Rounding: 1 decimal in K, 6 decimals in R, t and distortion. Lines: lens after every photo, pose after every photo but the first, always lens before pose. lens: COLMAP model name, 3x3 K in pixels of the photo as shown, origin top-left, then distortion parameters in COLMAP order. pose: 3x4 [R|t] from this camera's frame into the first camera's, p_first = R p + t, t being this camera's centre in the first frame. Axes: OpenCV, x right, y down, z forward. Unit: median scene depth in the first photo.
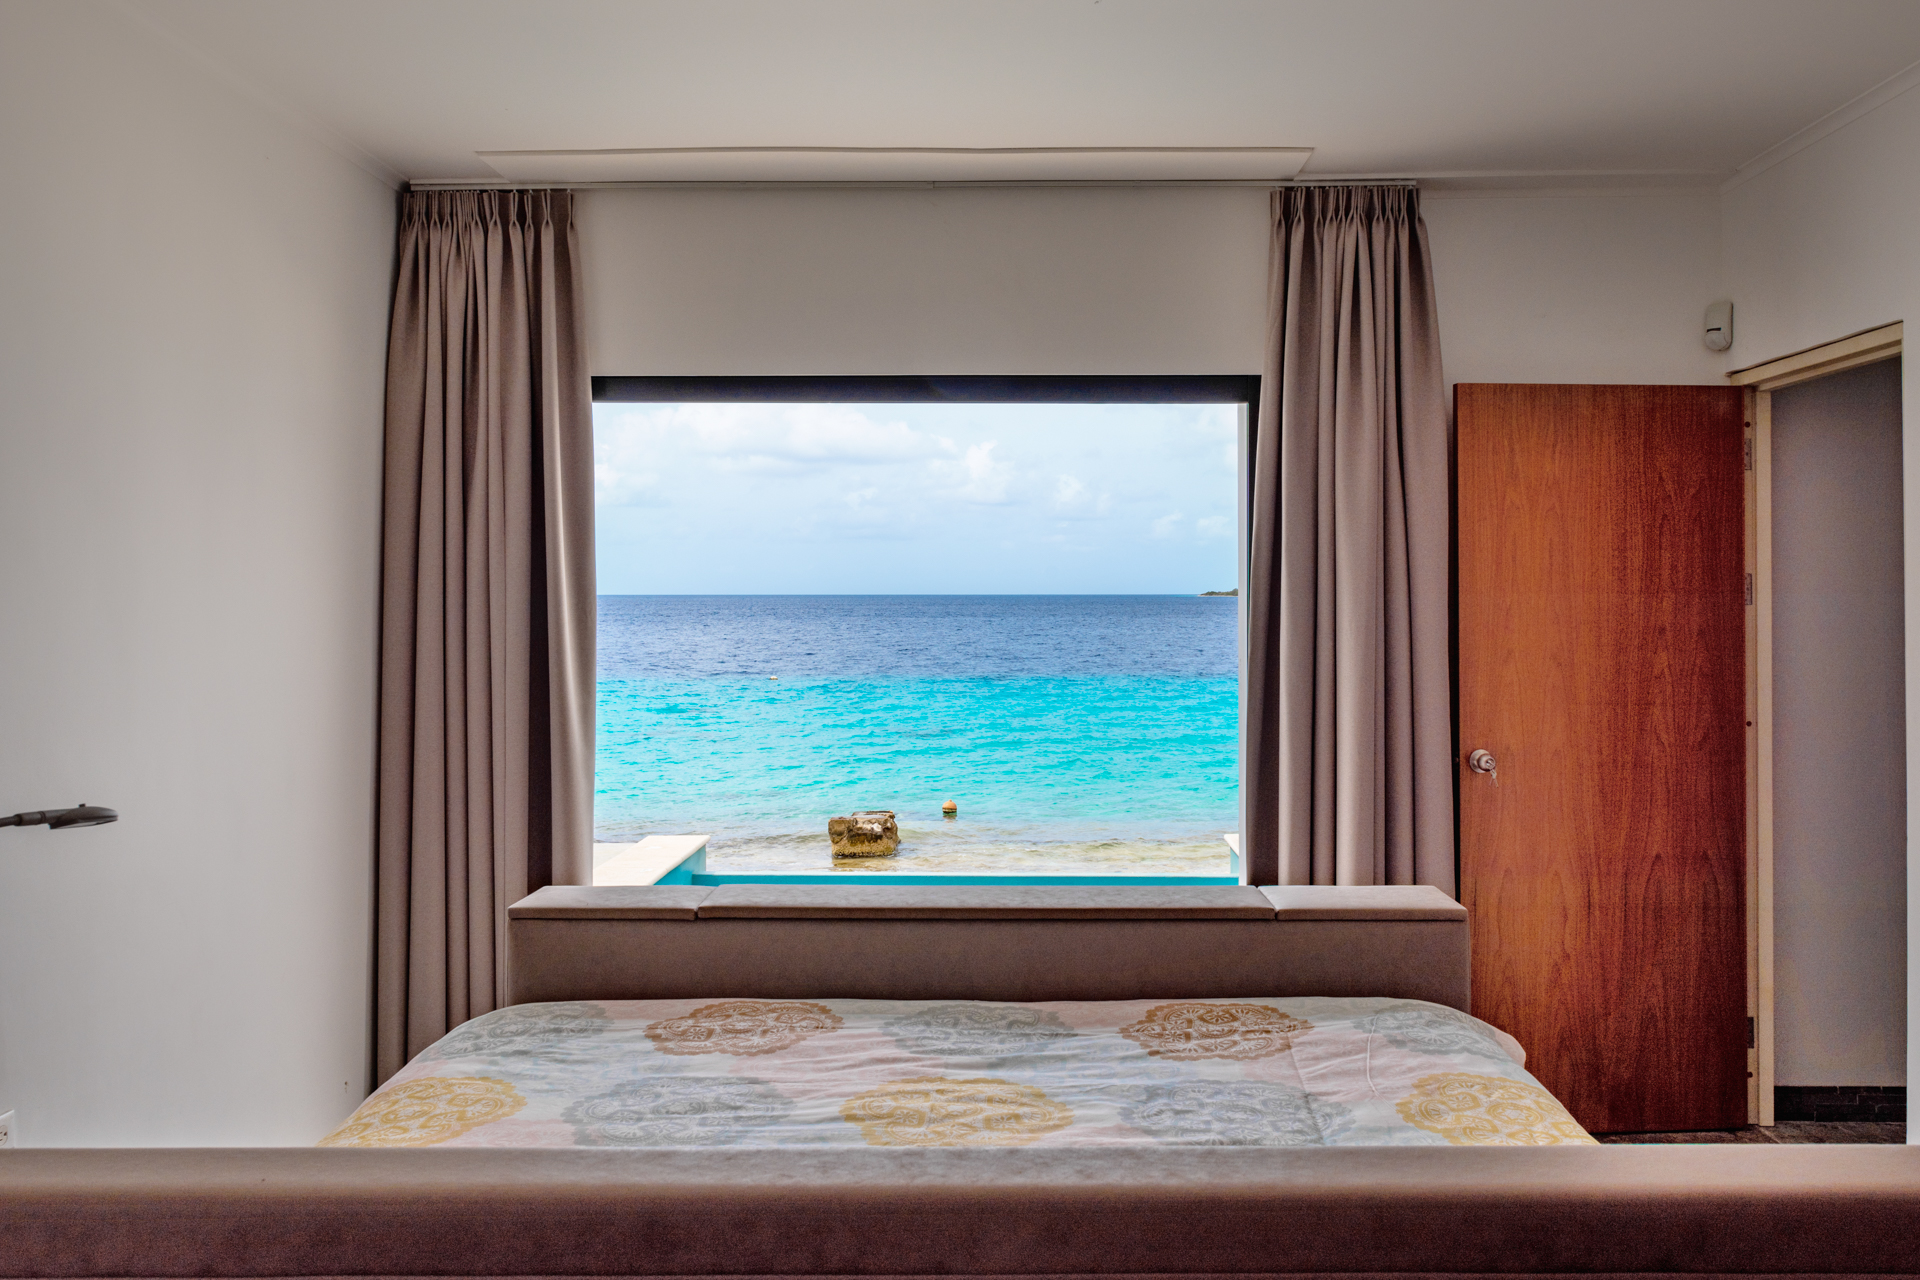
lens RADIAL K [[1302.6, 0, 952.2], [0, 1302.6, 606.4], [0, 0, 1]] dist [0.004379, -0.002661]
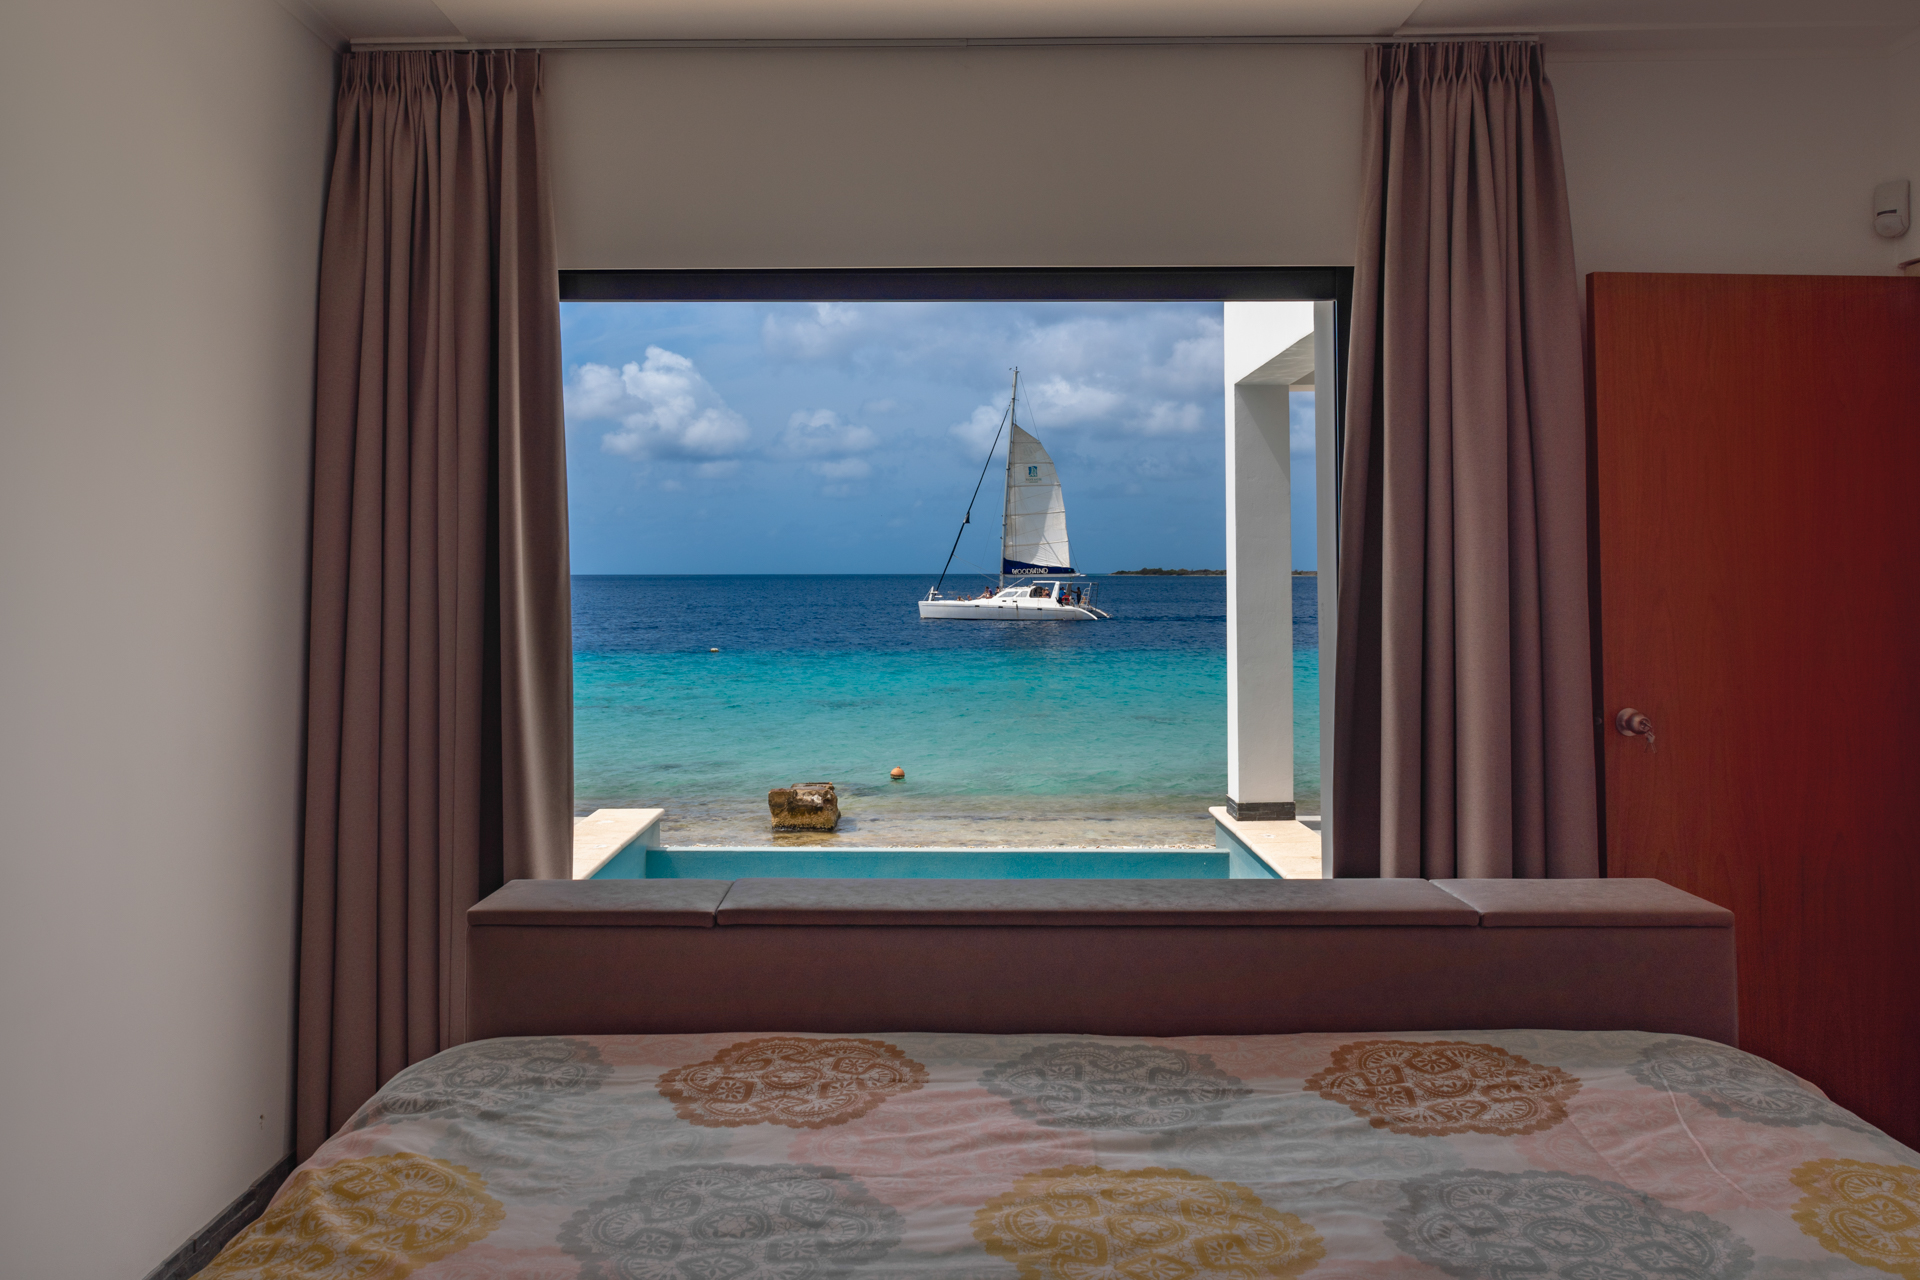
lens RADIAL K [[1311.7, 0, 894.8], [0, 1311.7, 557.6], [0, 0, 1]] dist [-0.005172, -0.003562]
pose [[0.999996, -0.000810, -0.002878, -0.102814], [0.000769, 0.999899, -0.014211, 0.041408], [0.002889, 0.014209, 0.999895, 0.266796]]
